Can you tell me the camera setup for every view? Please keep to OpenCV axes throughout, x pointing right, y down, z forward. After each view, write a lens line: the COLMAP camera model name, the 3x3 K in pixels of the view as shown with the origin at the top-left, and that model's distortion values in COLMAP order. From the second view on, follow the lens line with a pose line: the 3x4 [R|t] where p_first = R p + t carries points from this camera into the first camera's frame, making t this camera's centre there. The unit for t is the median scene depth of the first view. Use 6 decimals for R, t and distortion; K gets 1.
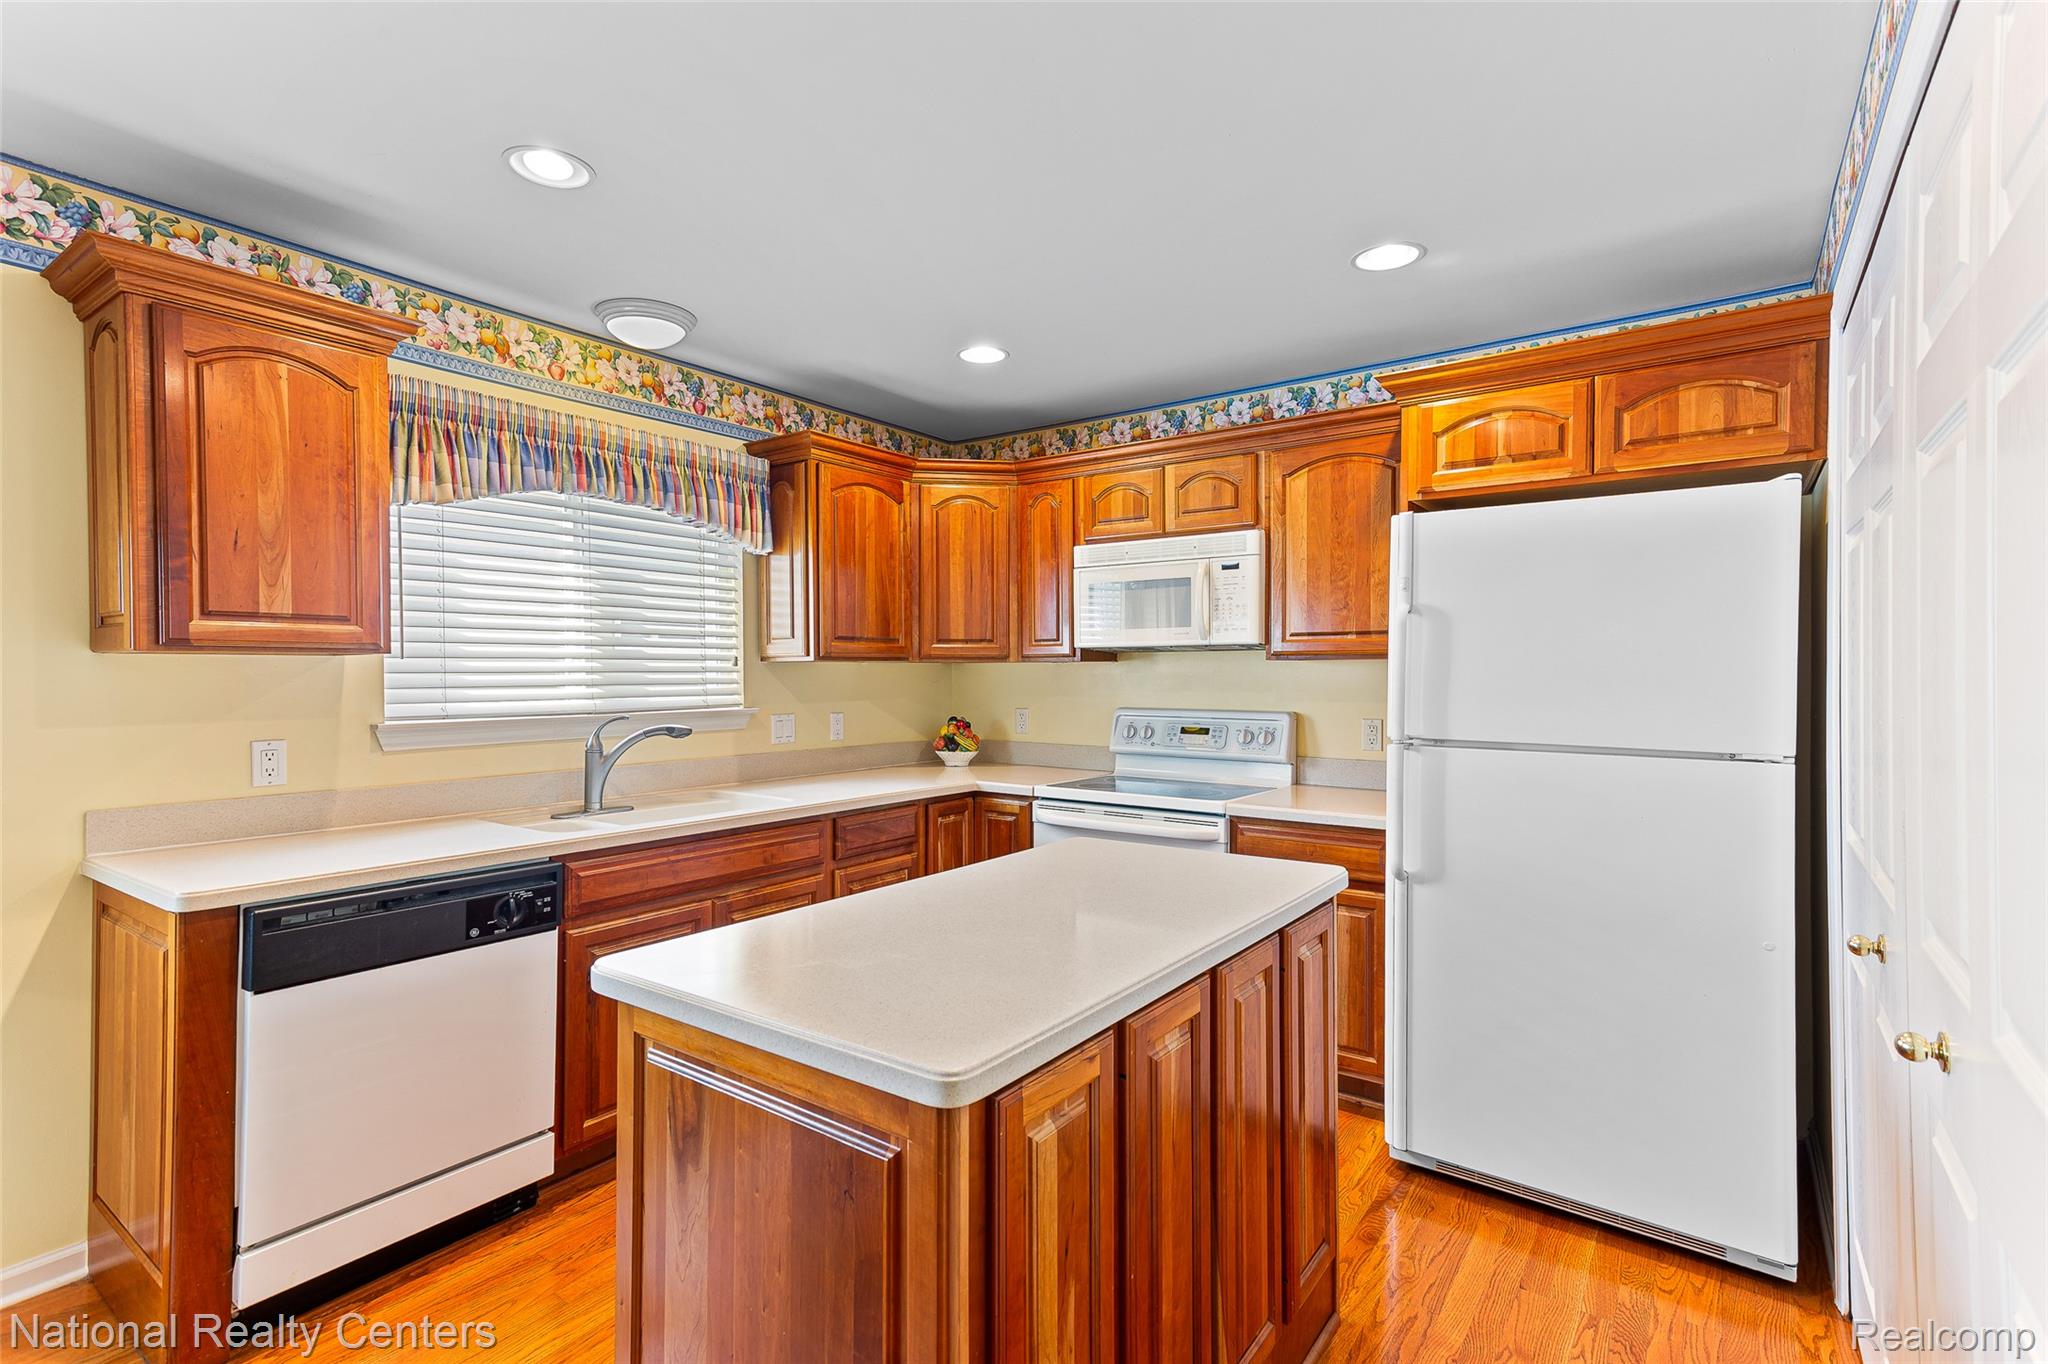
lens RADIAL K [[977.7, 0, 1019.6], [0, 977.7, 682.2], [0, 0, 1]] dist [0.026208, 0.006302]
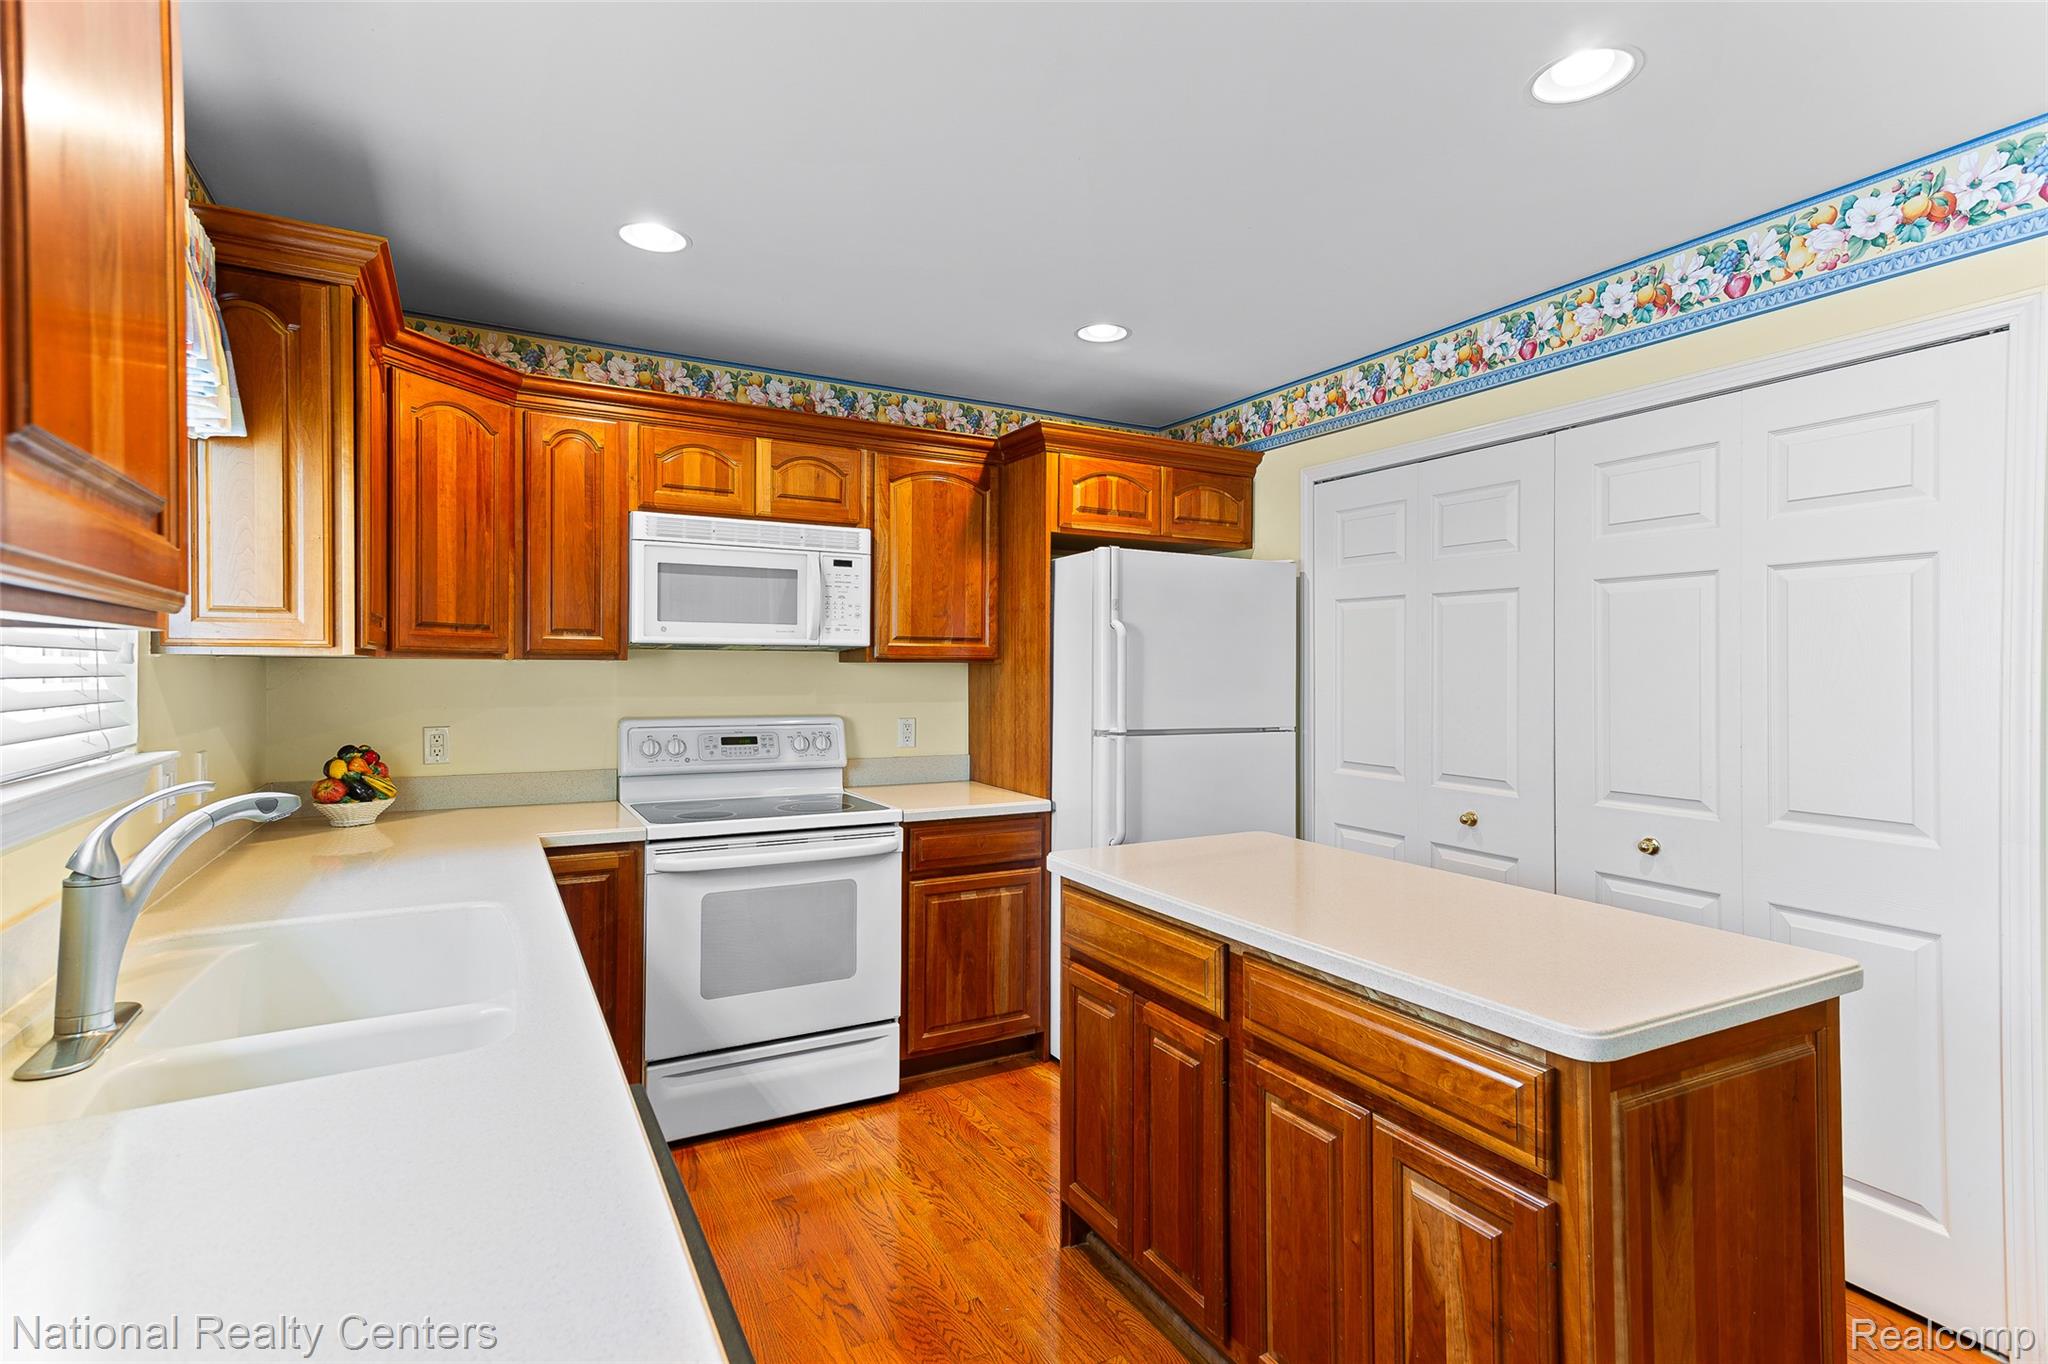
lens RADIAL K [[977.7, 0, 1022.9], [0, 977.7, 667.8], [0, 0, 1]] dist [0.026208, 0.006302]
pose [[0.425652, 0.004487, 0.904876, -0.593122], [0.003748, 0.999970, -0.006722, -0.010673], [-0.904879, 0.006253, 0.425622, 0.457343]]
